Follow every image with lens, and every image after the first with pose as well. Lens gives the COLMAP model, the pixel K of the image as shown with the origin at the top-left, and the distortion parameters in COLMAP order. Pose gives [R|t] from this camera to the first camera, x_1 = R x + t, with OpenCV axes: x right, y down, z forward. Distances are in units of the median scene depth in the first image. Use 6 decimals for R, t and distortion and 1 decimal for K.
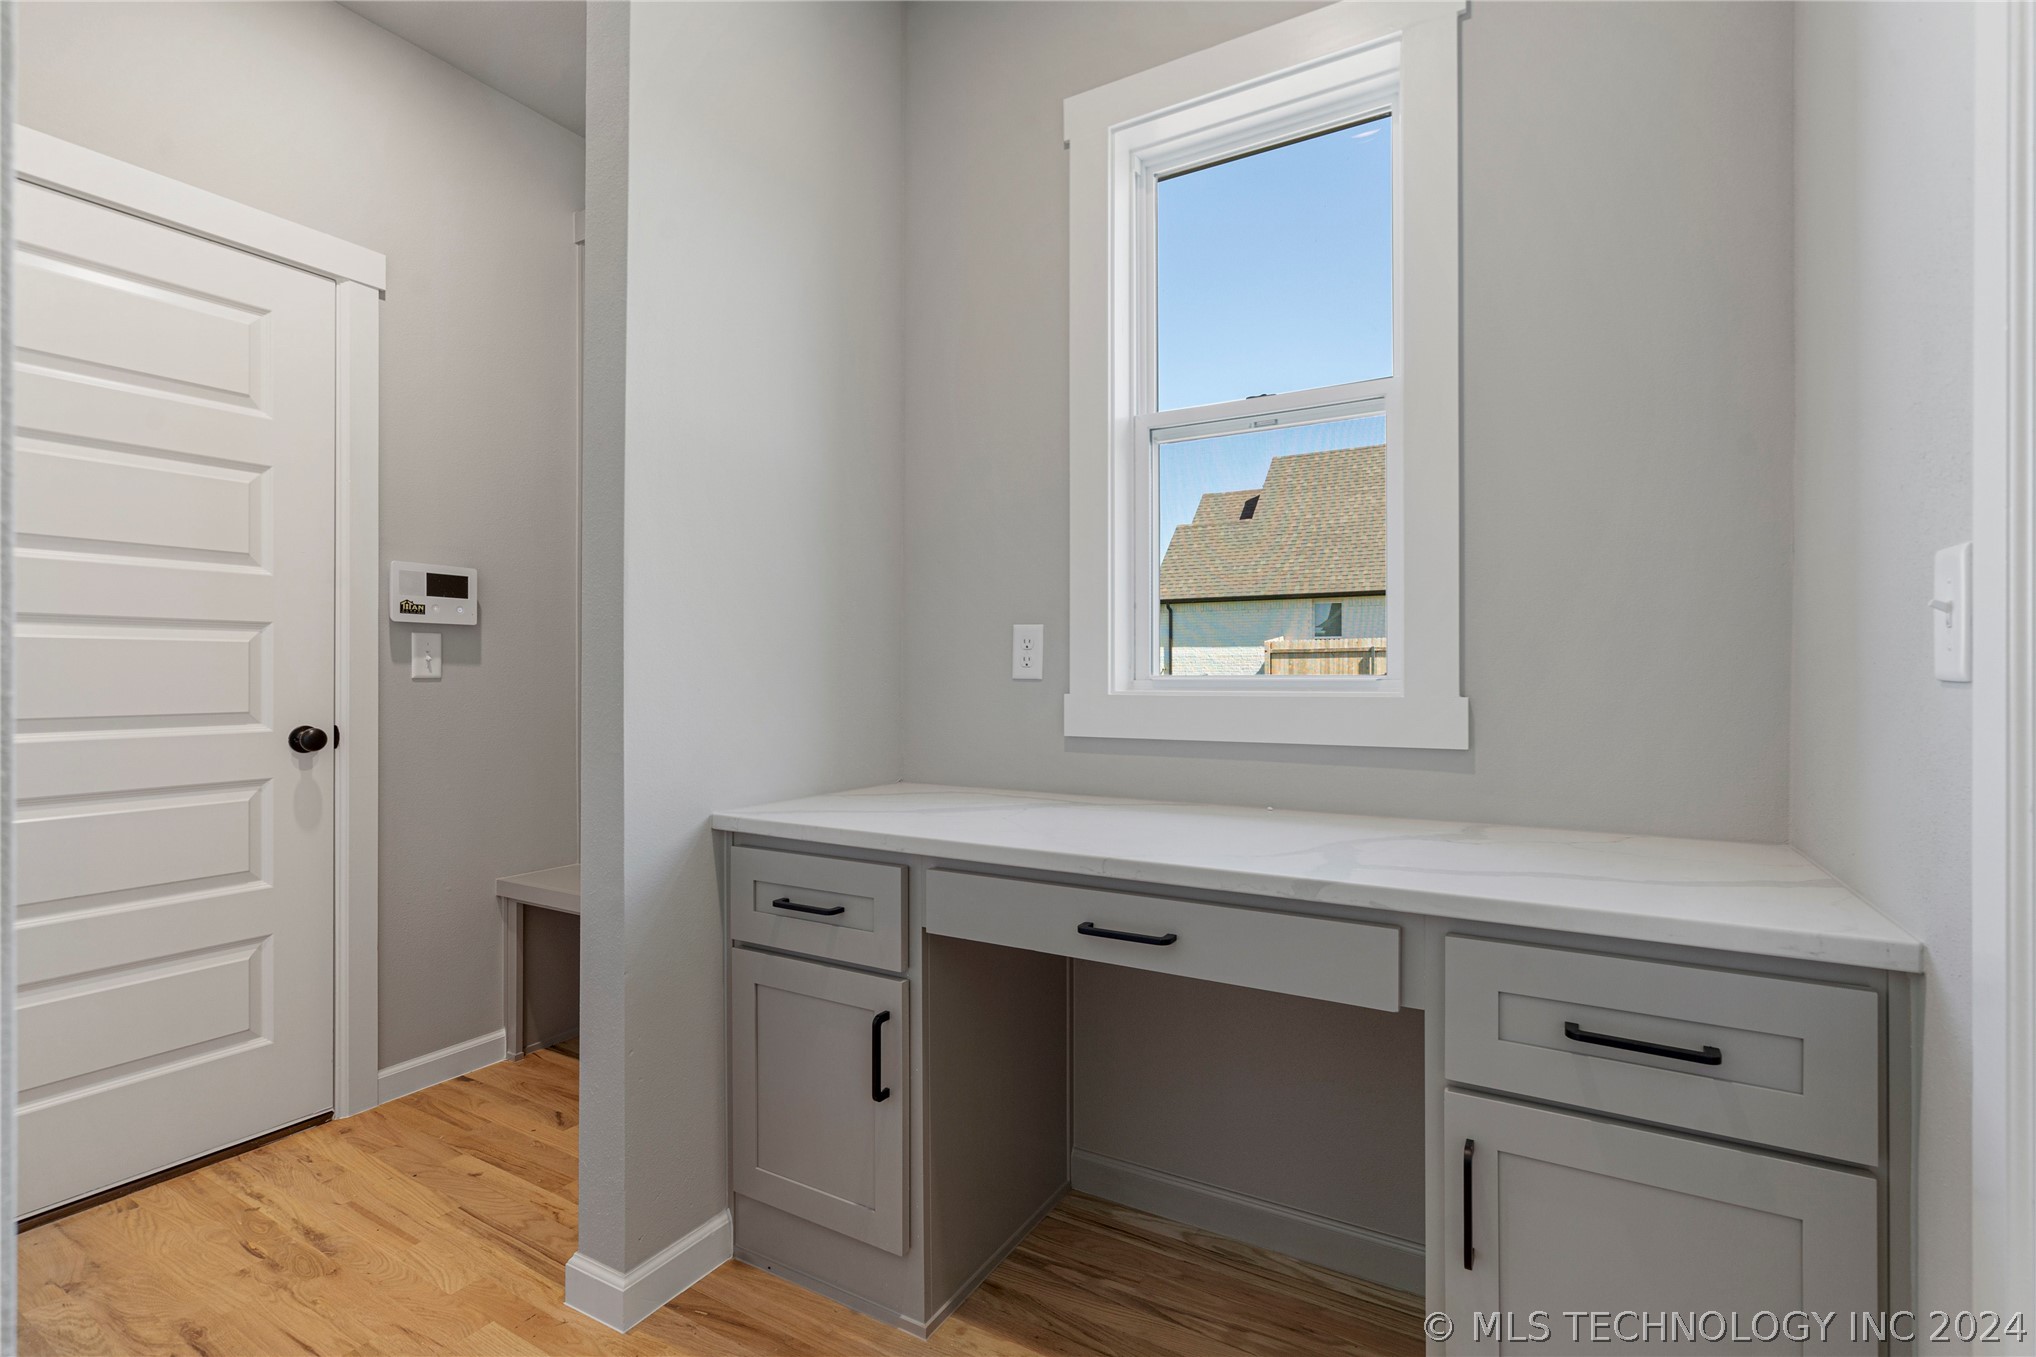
lens RADIAL K [[947.9, 0, 1017.4], [0, 947.9, 670.2], [0, 0, 1]] dist [0.000174, 0.001280]
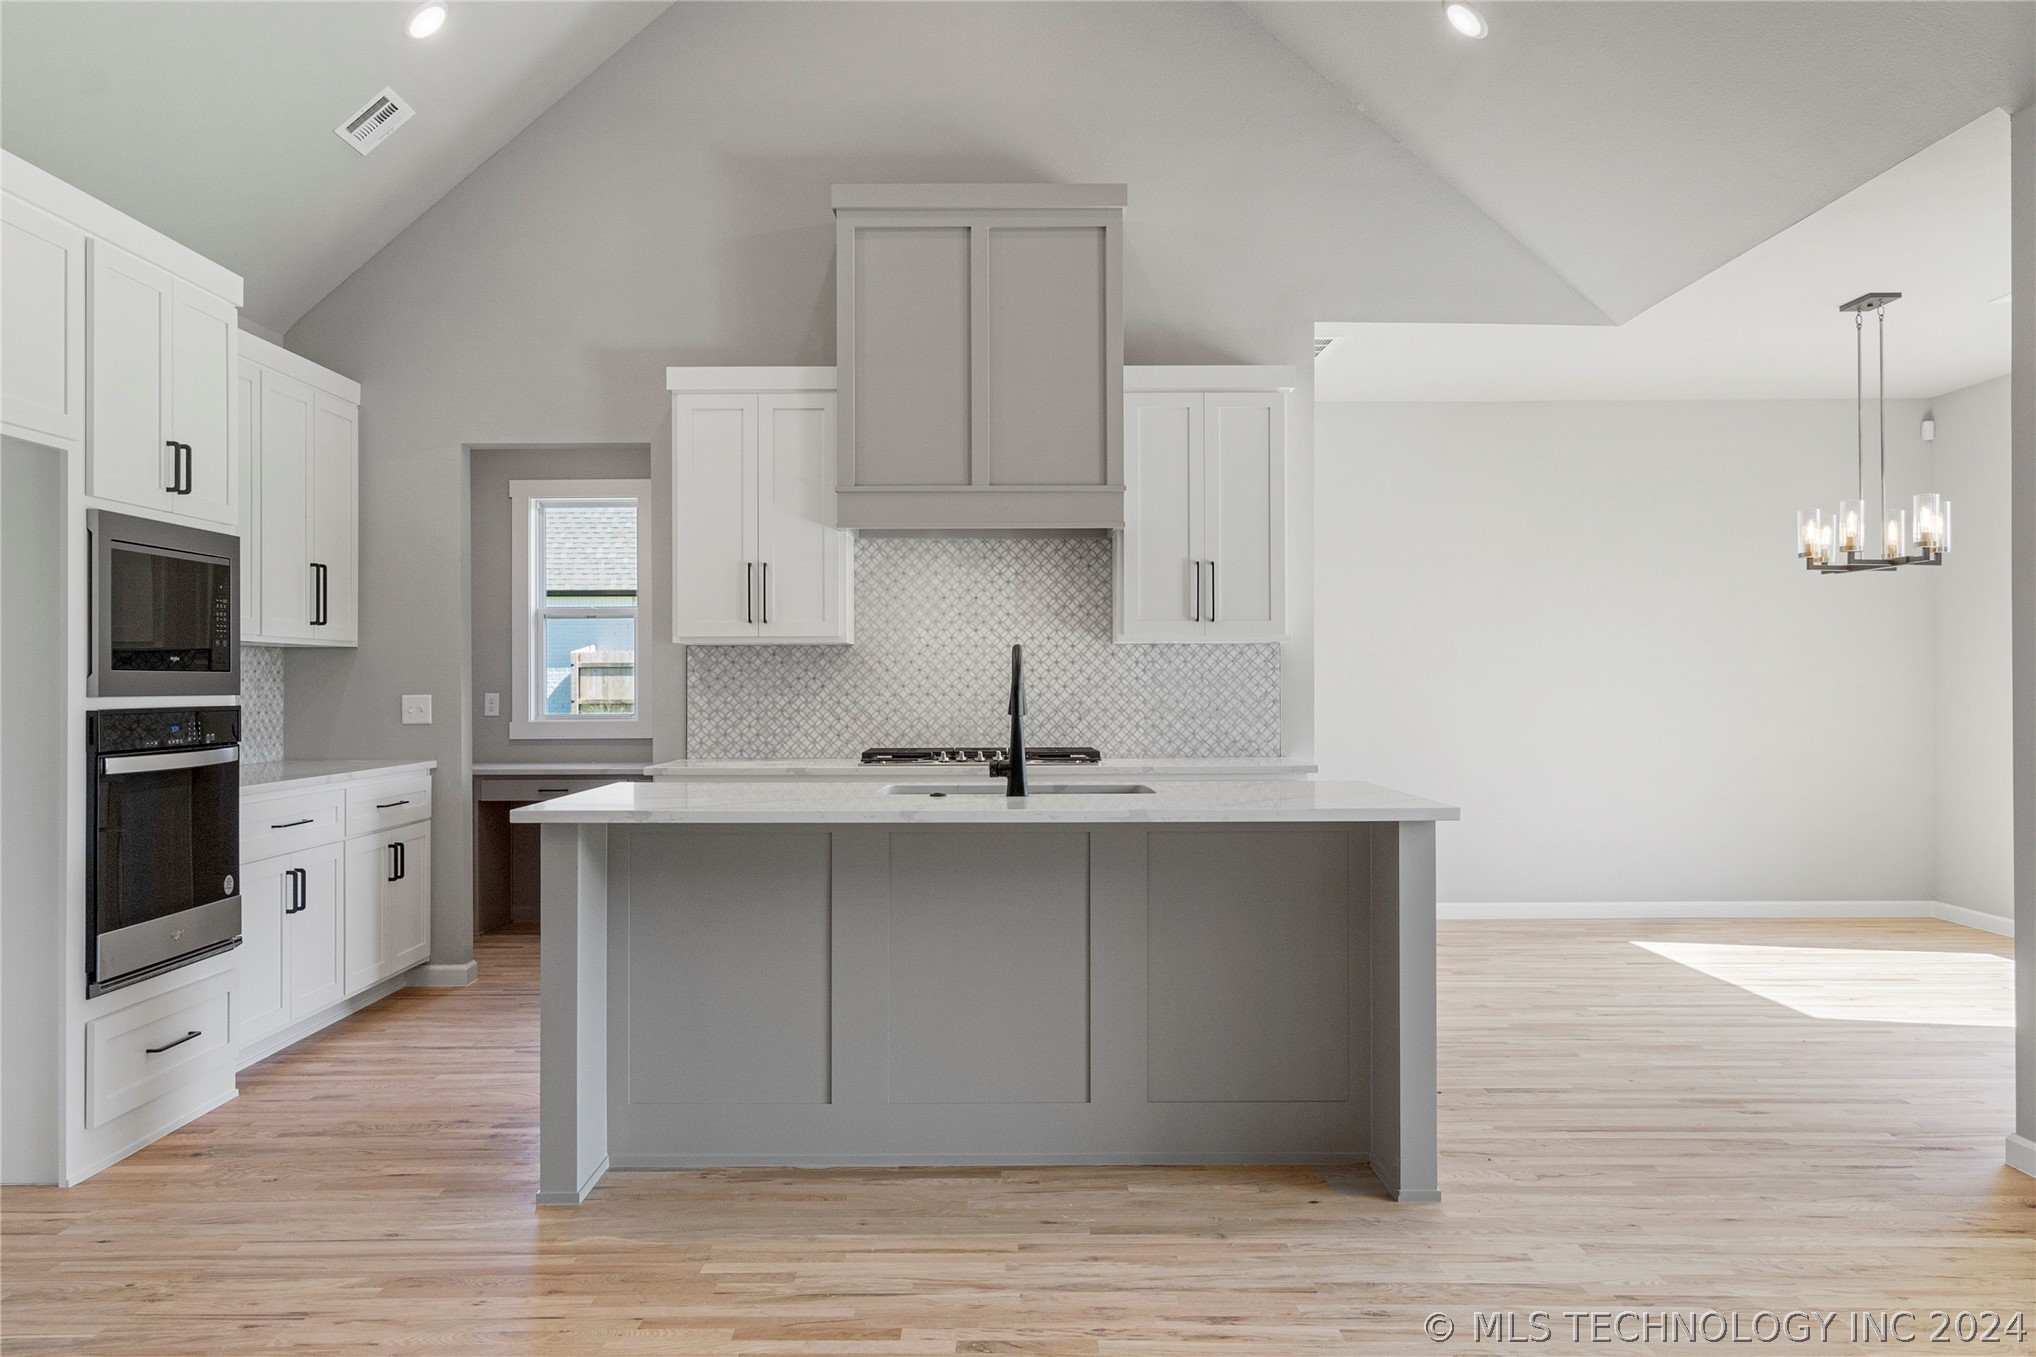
lens RADIAL K [[1554.4, 0, 1015.2], [0, 1554.4, 671.4], [0, 0, 1]] dist [0.006901, -0.002571]
pose [[0.858797, 0.002995, 0.512307, -0.080361], [0.000920, 0.999972, -0.007388, -0.006757], [-0.512315, 0.006816, 0.858771, -0.283169]]
